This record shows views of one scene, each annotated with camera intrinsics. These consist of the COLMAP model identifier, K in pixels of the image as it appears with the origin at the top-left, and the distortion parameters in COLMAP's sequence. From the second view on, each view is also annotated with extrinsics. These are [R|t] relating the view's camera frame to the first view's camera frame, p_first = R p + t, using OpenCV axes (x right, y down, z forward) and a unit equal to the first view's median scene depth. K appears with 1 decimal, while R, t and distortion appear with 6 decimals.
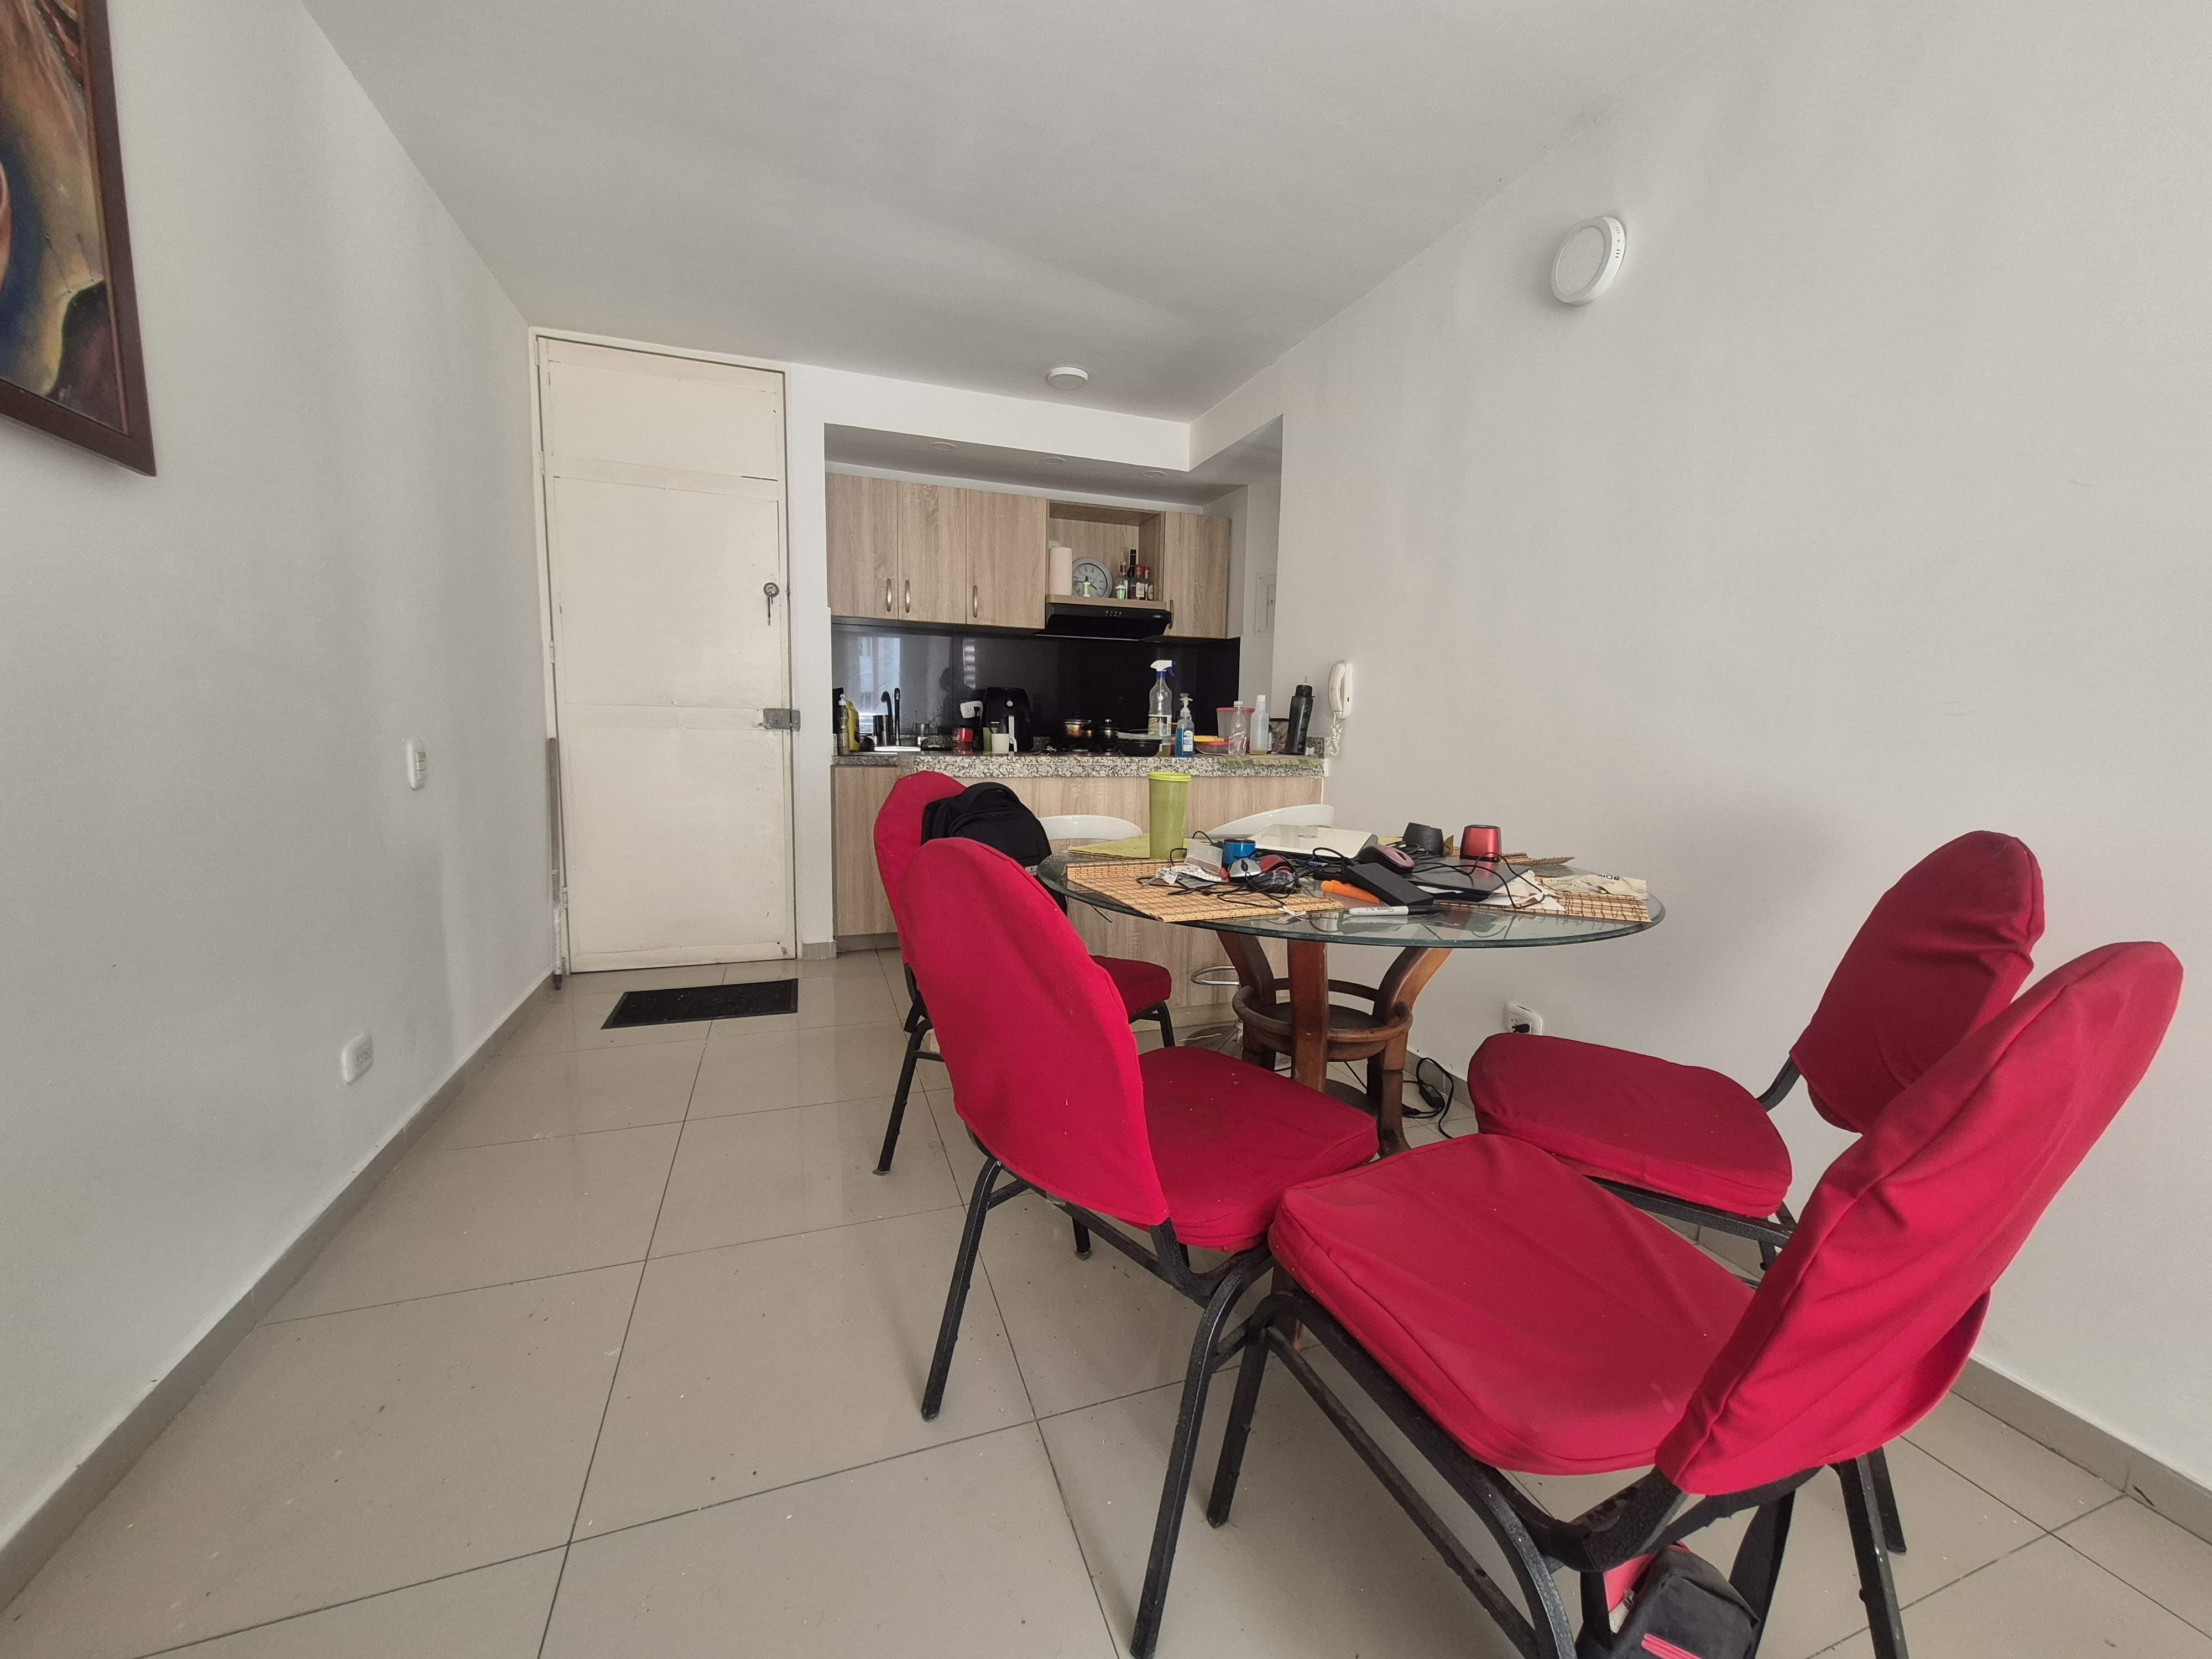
lens RADIAL K [[872.4, 0, 1109.5], [0, 872.4, 828.1], [0, 0, 1]] dist [-0.000580, -0.000012]
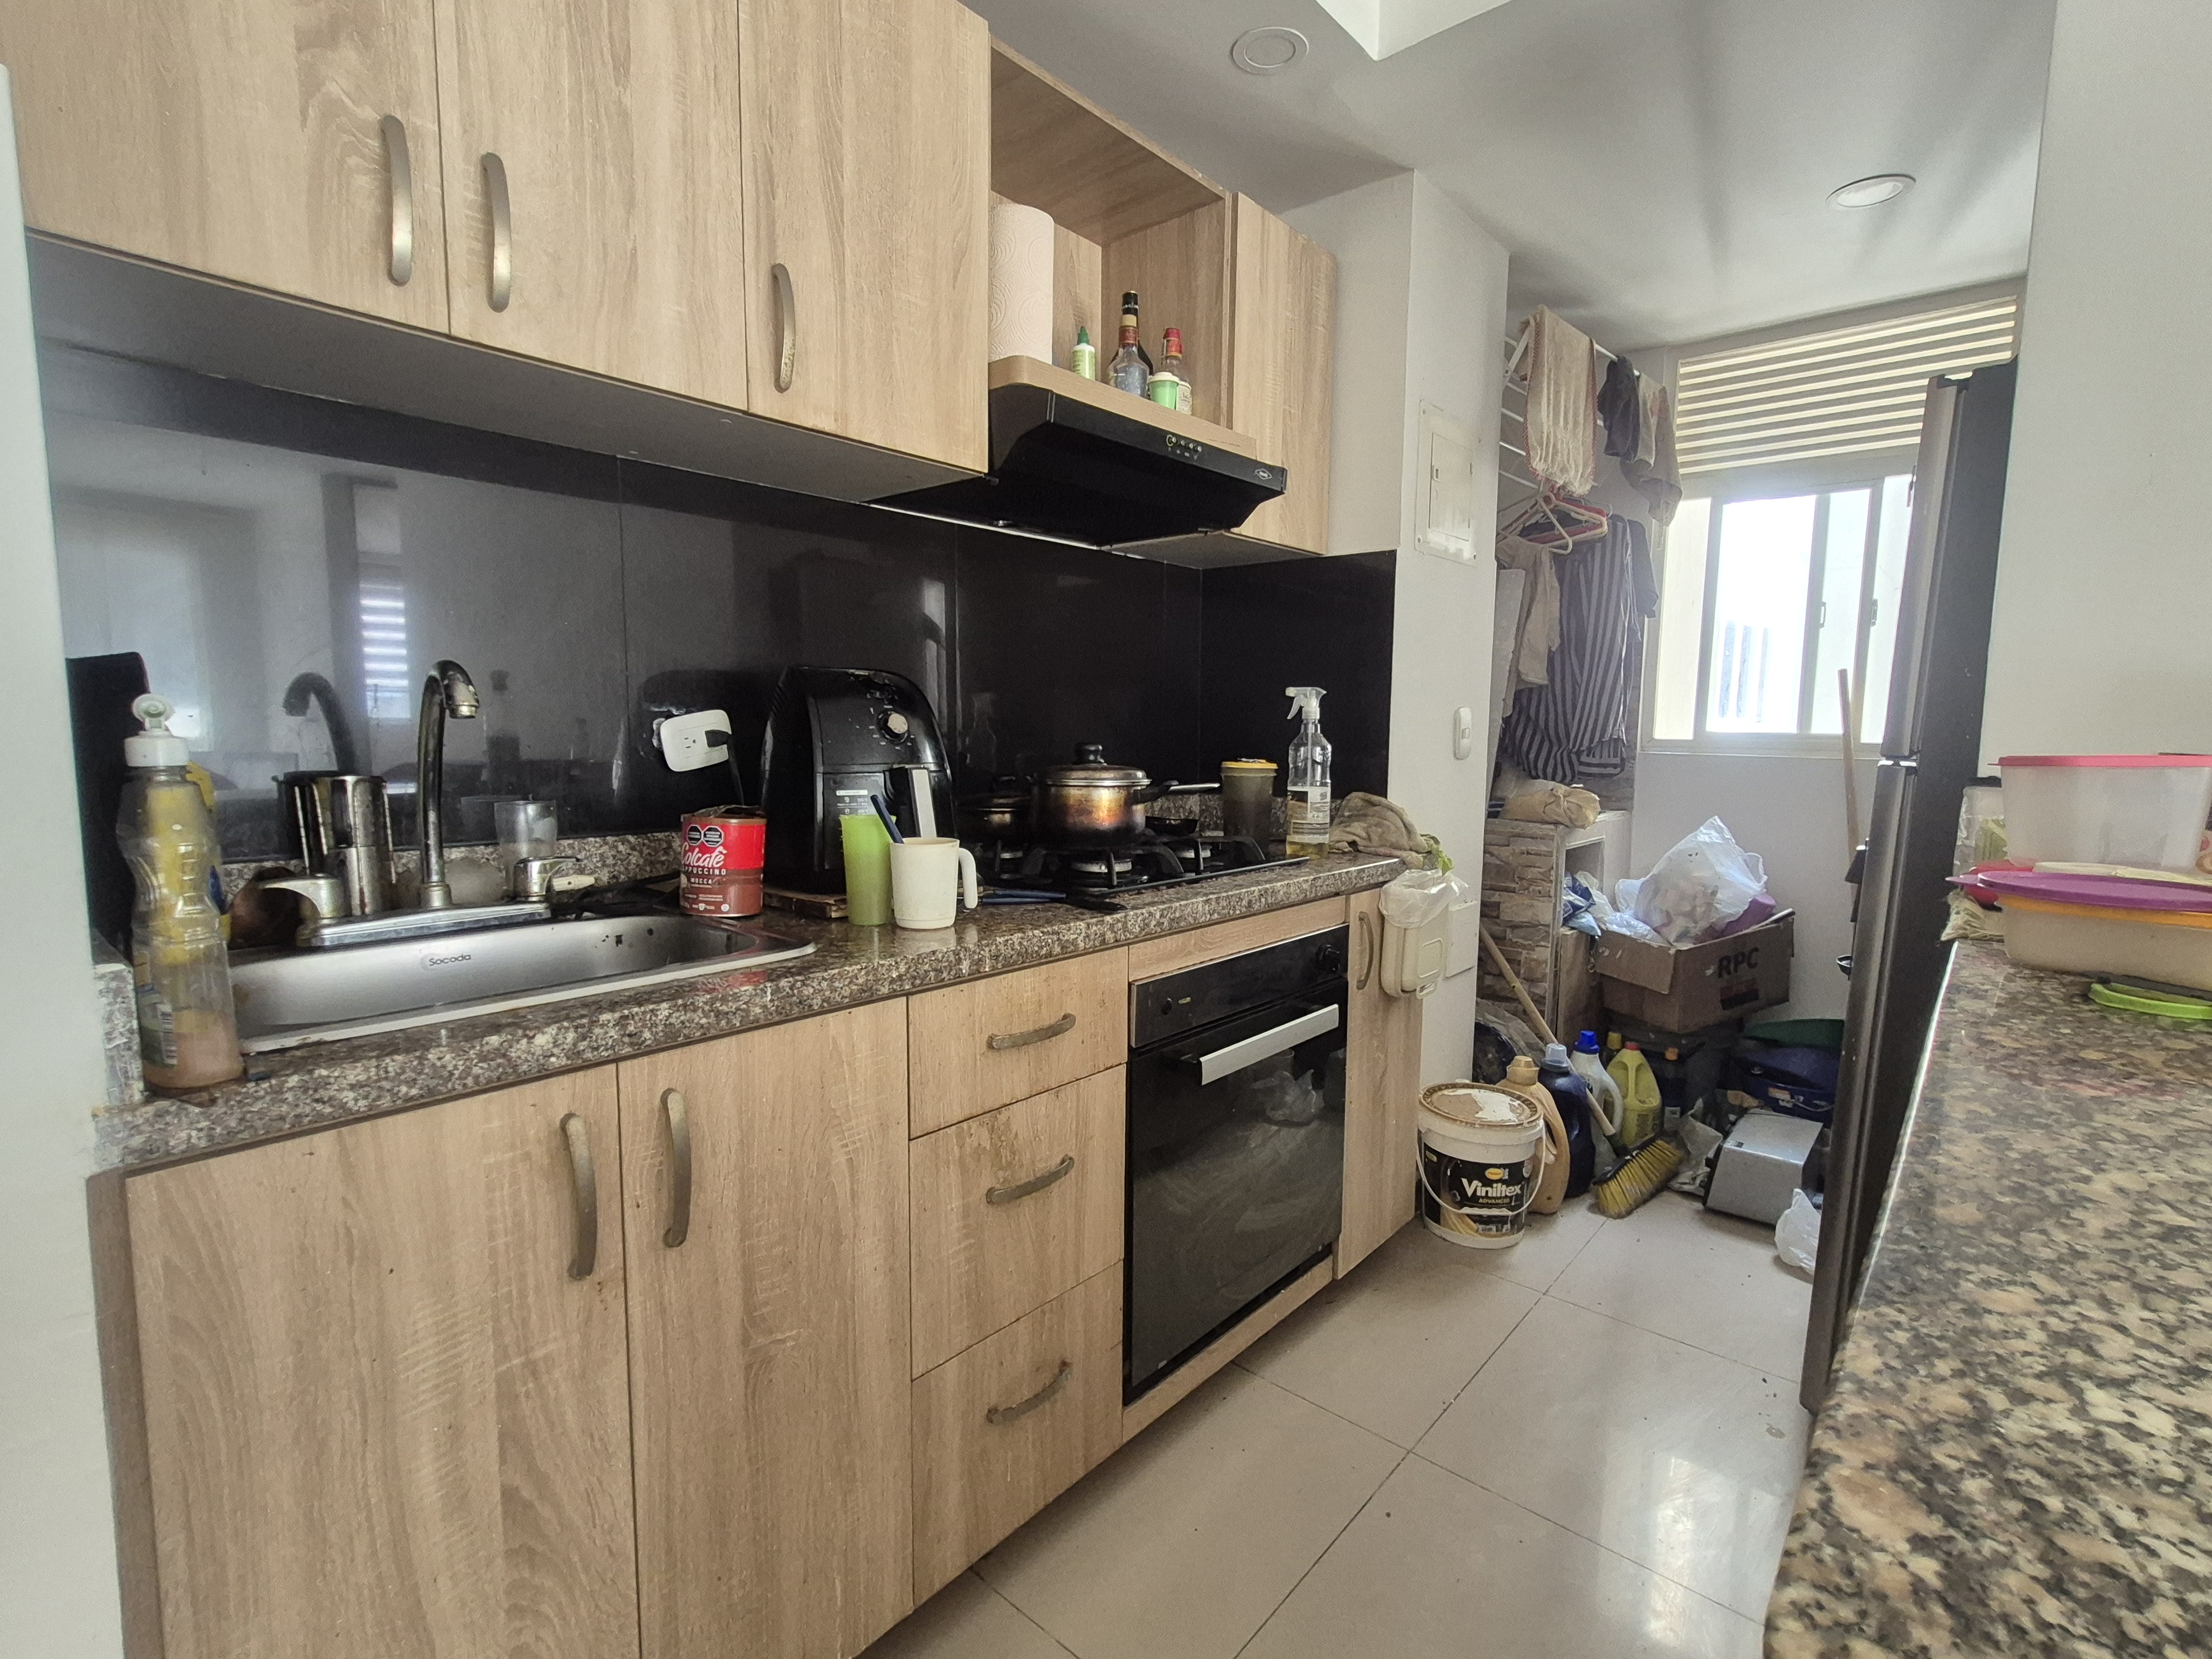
lens RADIAL K [[1044.7, 0, 1094.6], [0, 1044.7, 831.2], [0, 0, 1]] dist [0.001070, 0.000190]
pose [[0.881774, -0.059059, 0.467960, -0.220694], [0.062443, 0.998014, 0.008293, -0.107282], [-0.467521, 0.021909, 0.883711, 0.675237]]
